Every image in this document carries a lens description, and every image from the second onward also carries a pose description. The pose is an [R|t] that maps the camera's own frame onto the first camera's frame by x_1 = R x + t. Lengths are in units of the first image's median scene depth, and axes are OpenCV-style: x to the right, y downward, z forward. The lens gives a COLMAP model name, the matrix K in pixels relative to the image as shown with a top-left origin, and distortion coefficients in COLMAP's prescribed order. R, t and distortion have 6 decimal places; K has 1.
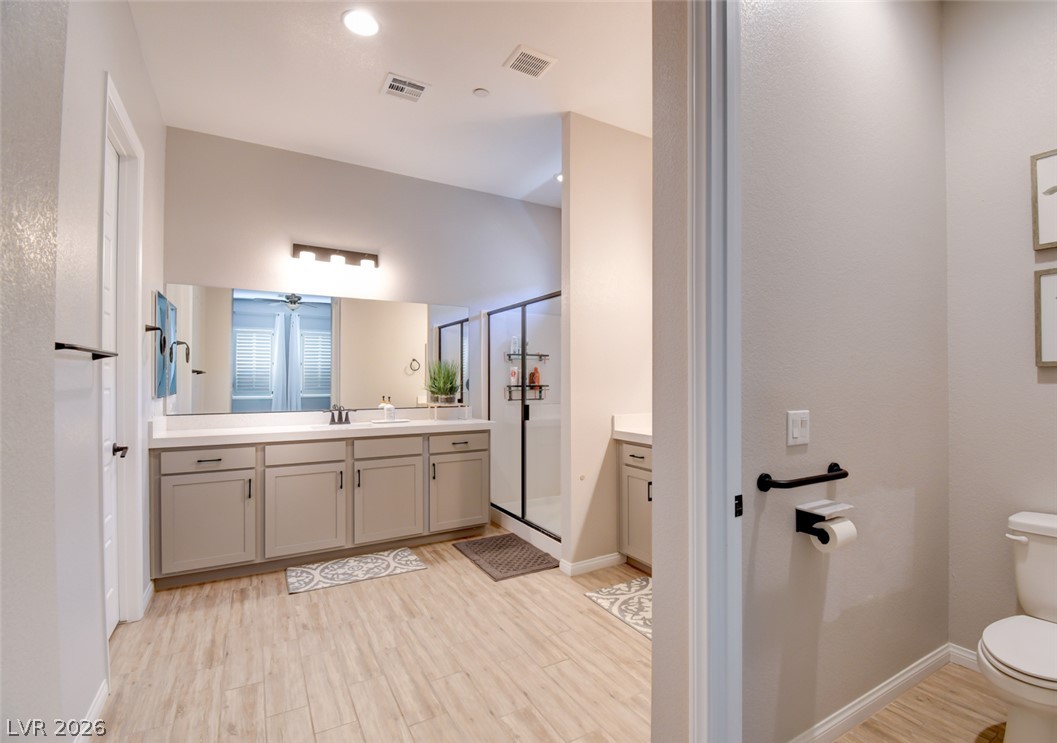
lens RADIAL K [[499.1, 0, 560.1], [0, 499.1, 388.4], [0, 0, 1]] dist [0.002027, 0.000286]
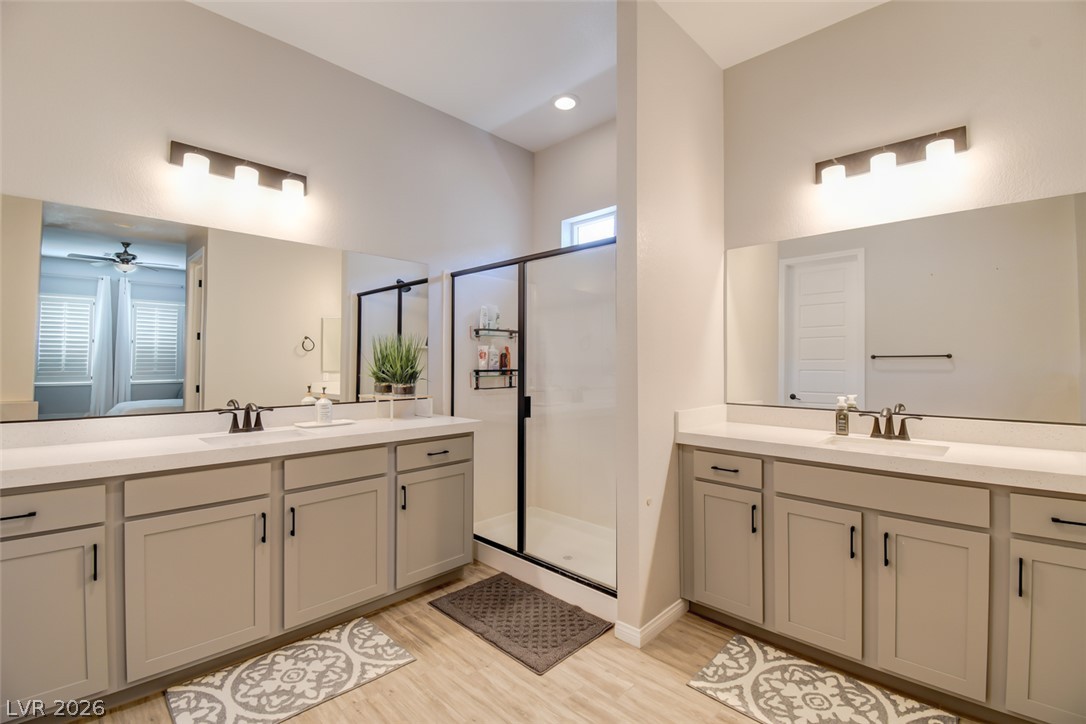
lens RADIAL K [[490.1, 0, 543.0], [0, 490.1, 362.0], [0, 0, 1]] dist [0.016081, -0.025866]
pose [[0.971992, 0.002735, 0.234998, -0.232421], [0.001694, 0.999825, -0.018646, -0.004871], [-0.235008, 0.018522, 0.971817, 0.316176]]
